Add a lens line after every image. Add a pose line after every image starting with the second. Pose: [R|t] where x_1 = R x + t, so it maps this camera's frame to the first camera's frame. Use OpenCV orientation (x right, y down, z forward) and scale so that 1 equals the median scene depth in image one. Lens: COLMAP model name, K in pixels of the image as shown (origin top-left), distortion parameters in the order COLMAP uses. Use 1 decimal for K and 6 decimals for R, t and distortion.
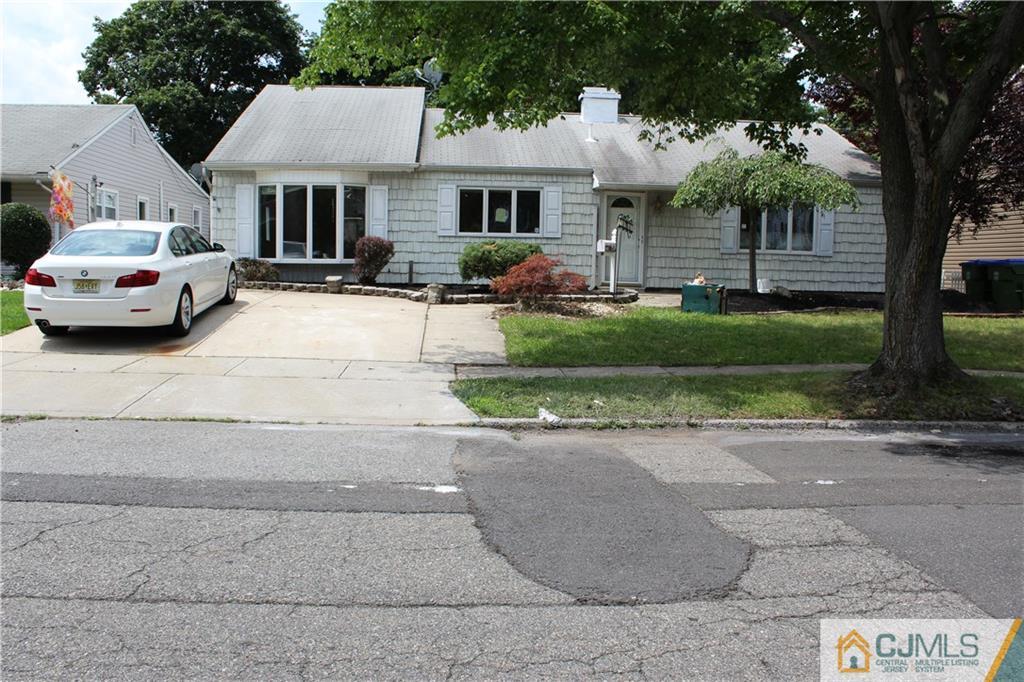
lens RADIAL K [[856.4, 0, 508.7], [0, 856.4, 342.2], [0, 0, 1]] dist [-0.152655, 0.122503]
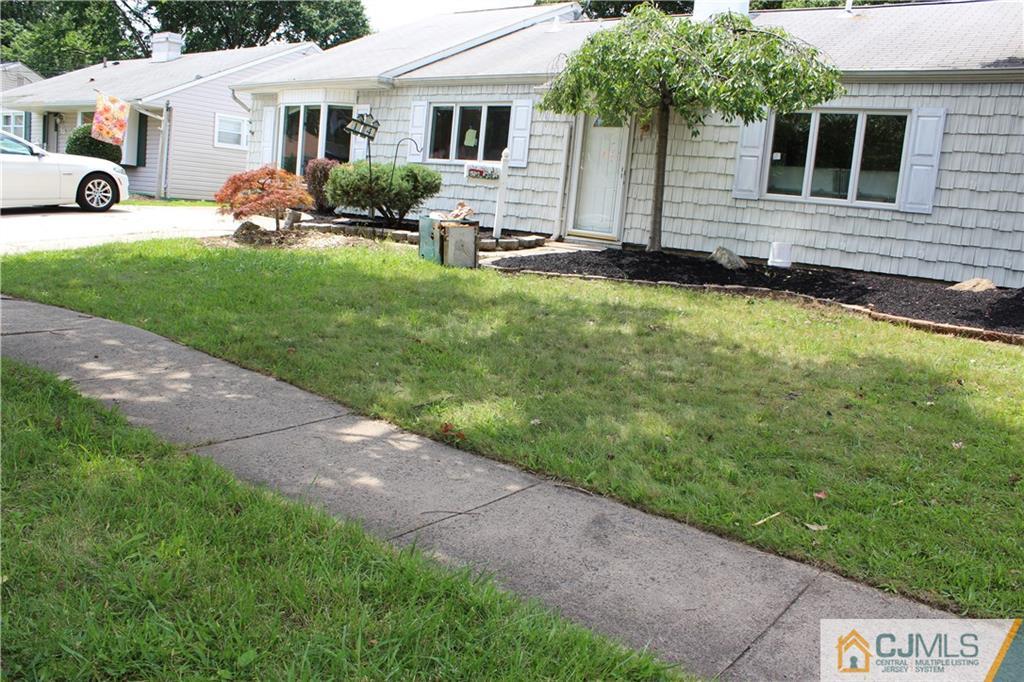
lens RADIAL K [[856.4, 0, 511.6], [0, 856.4, 342.1], [0, 0, 1]] dist [-0.152655, 0.122503]
pose [[0.746651, 0.149885, -0.648111, 0.564288], [-0.133354, 0.988233, 0.074913, -0.024573], [0.651713, 0.030494, 0.757853, 0.428669]]
